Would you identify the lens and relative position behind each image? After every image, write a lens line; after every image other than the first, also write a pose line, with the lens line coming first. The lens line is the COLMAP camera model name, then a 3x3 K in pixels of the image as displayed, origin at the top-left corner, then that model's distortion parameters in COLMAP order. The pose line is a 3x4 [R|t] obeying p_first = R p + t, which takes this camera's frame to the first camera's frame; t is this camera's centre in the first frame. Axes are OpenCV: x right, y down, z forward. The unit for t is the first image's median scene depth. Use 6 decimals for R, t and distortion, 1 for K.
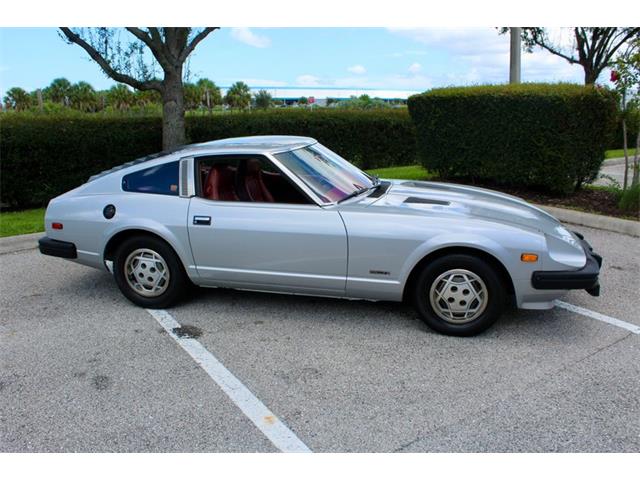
lens RADIAL K [[530.2, 0, 320.0], [0, 530.2, 240.0], [0, 0, 1]] dist [-0.163502, 0.136998]
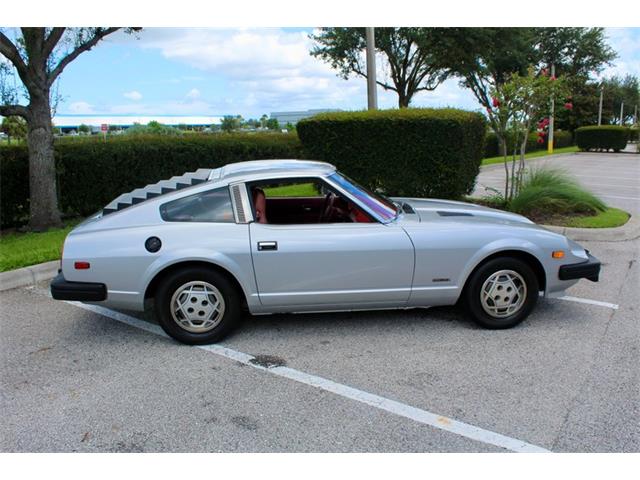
lens RADIAL K [[526.9, 0, 308.3], [0, 526.9, 247.4], [0, 0, 1]] dist [-0.134869, 0.089949]
pose [[0.943298, -0.075893, 0.323156, -0.445441], [0.086219, 0.996118, -0.017739, -0.009670], [-0.320556, 0.044596, 0.946179, 0.048635]]
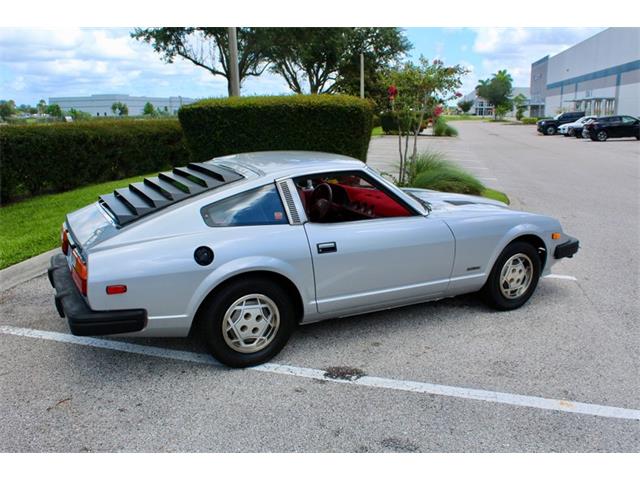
lens RADIAL K [[531.4, 0, 297.0], [0, 531.4, 241.7], [0, 0, 1]] dist [-0.110779, 0.010469]
pose [[0.781909, -0.141169, 0.607198, -0.768404], [0.150775, 0.987929, 0.035528, -0.082225], [-0.604884, 0.063771, 0.793756, 0.300215]]
